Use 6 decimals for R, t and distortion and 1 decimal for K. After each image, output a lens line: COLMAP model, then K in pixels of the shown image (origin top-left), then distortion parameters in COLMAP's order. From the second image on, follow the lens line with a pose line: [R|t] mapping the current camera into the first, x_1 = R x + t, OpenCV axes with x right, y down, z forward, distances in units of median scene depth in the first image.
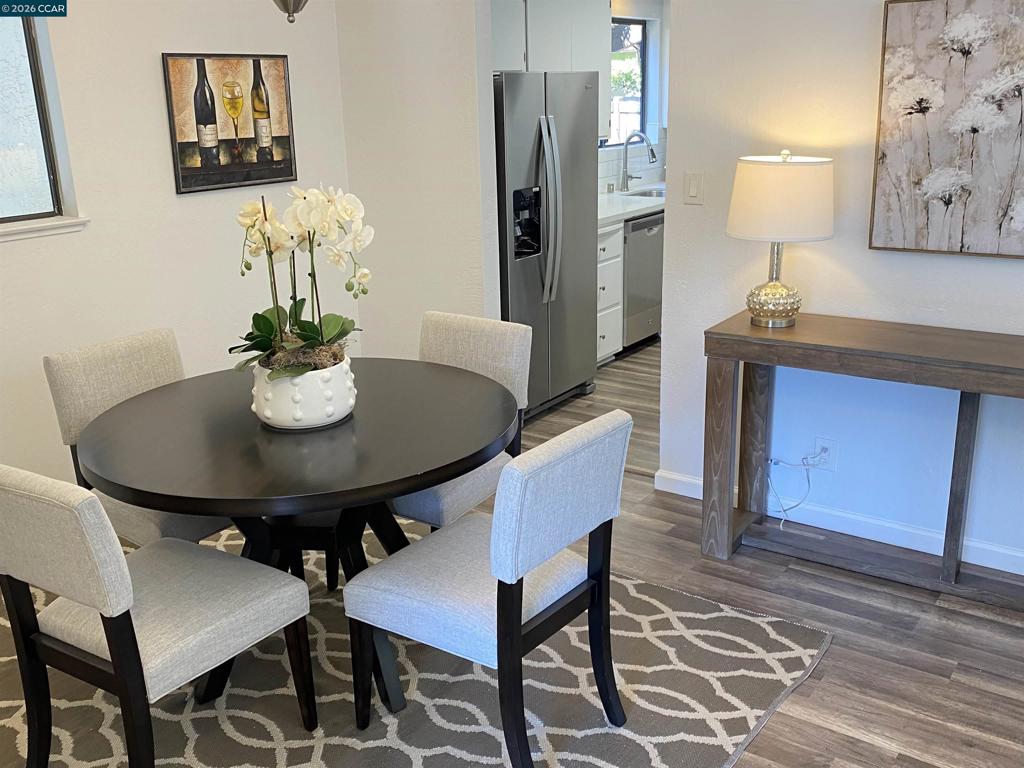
lens RADIAL K [[979.4, 0, 514.2], [0, 979.4, 386.2], [0, 0, 1]] dist [0.108075, -0.213228]
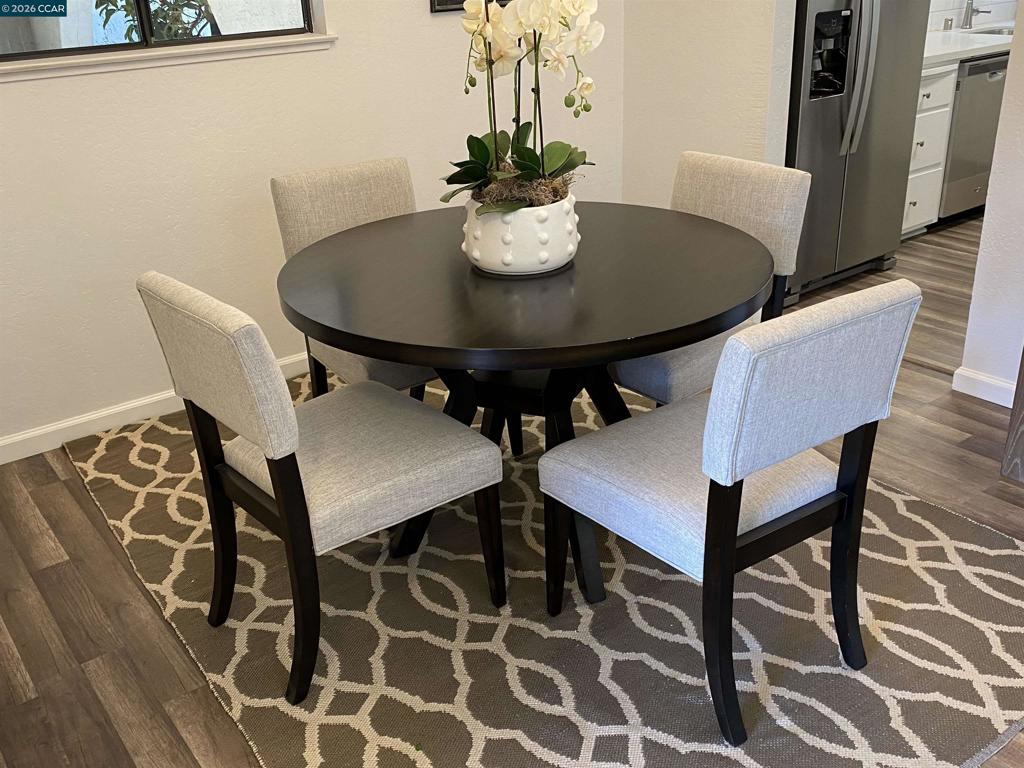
lens RADIAL K [[979.4, 0, 514.2], [0, 979.4, 386.2], [0, 0, 1]] dist [0.108075, -0.213228]
pose [[0.954226, 0.110773, -0.277815, 0.035877], [-0.073032, 0.987064, 0.142725, 0.015533], [0.290032, -0.115903, 0.949973, 0.155897]]
